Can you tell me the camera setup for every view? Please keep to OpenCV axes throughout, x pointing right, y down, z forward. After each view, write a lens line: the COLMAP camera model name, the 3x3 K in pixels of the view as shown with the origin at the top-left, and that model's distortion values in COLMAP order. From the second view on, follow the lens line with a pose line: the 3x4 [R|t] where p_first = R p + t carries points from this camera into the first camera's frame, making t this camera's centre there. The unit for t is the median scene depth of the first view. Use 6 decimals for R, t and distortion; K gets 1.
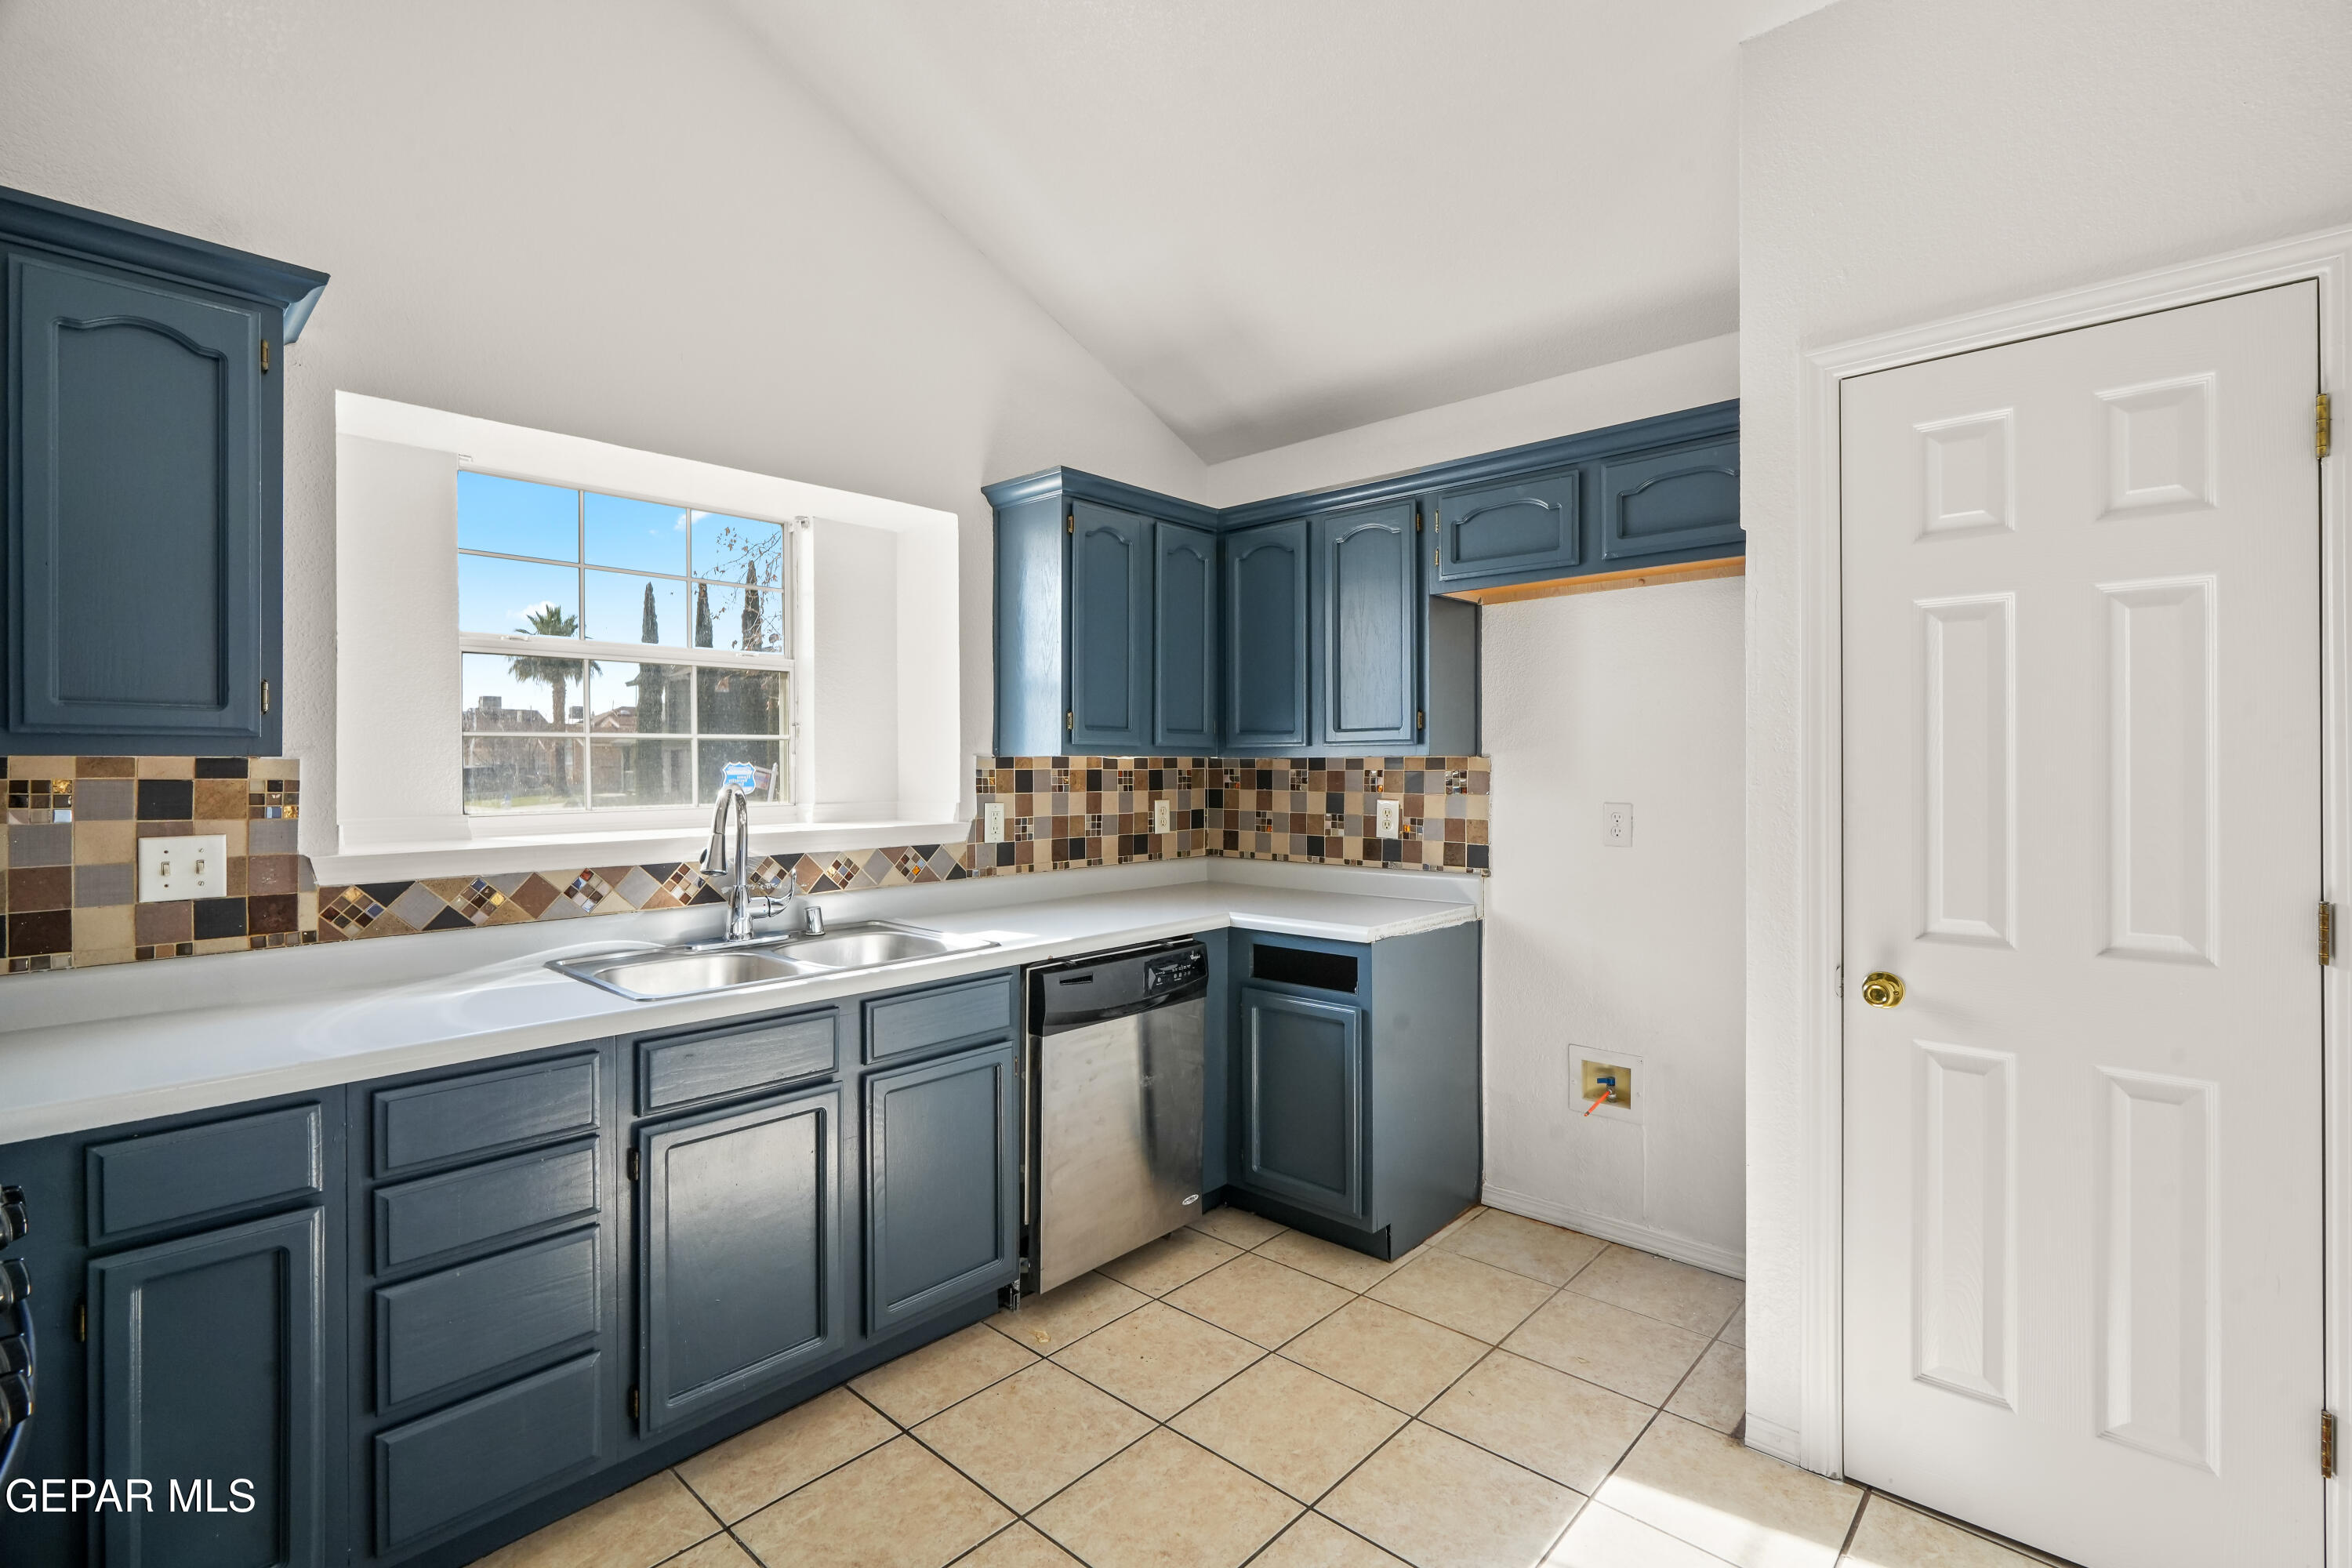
lens RADIAL K [[1069.6, 0, 1166.5], [0, 1069.6, 786.2], [0, 0, 1]] dist [-0.008379, 0.001909]
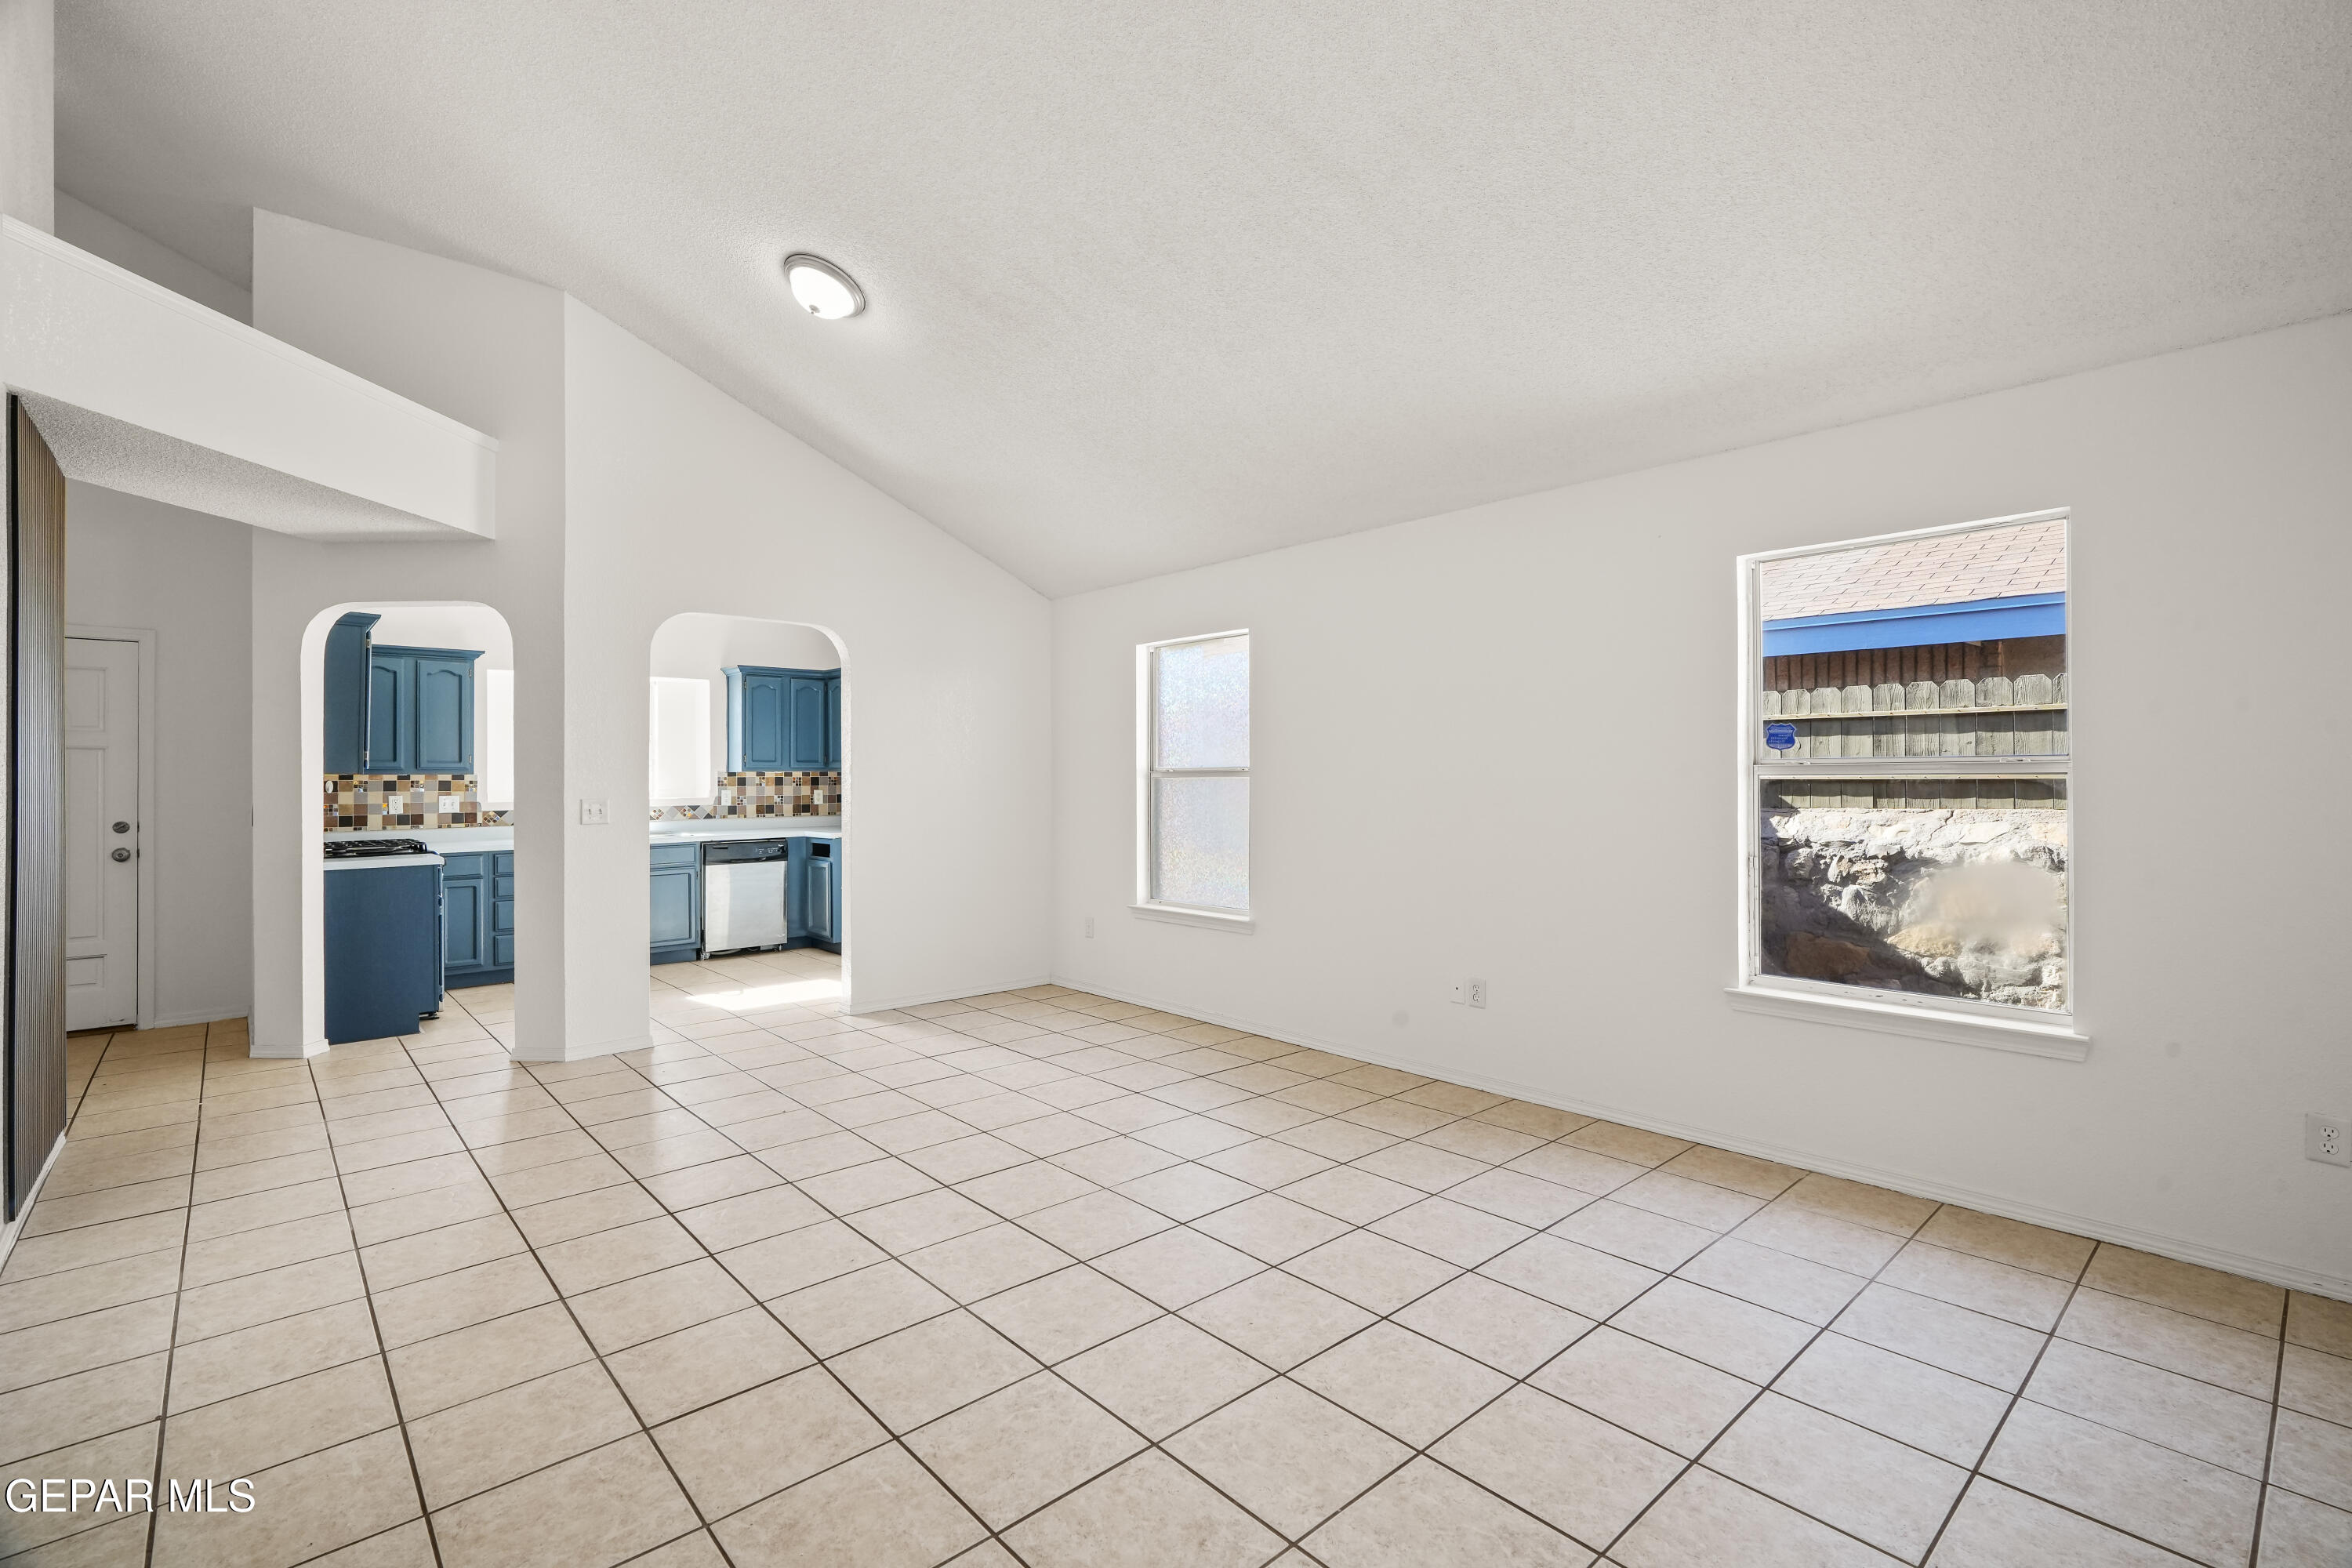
lens RADIAL K [[1069.6, 0, 1160.5], [0, 1069.6, 787.1], [0, 0, 1]] dist [-0.008379, 0.001909]
pose [[0.994277, -0.002493, -0.106800, 1.449267], [0.001879, 0.999981, -0.005849, 0.032337], [0.106812, 0.005615, 0.994263, -1.815884]]
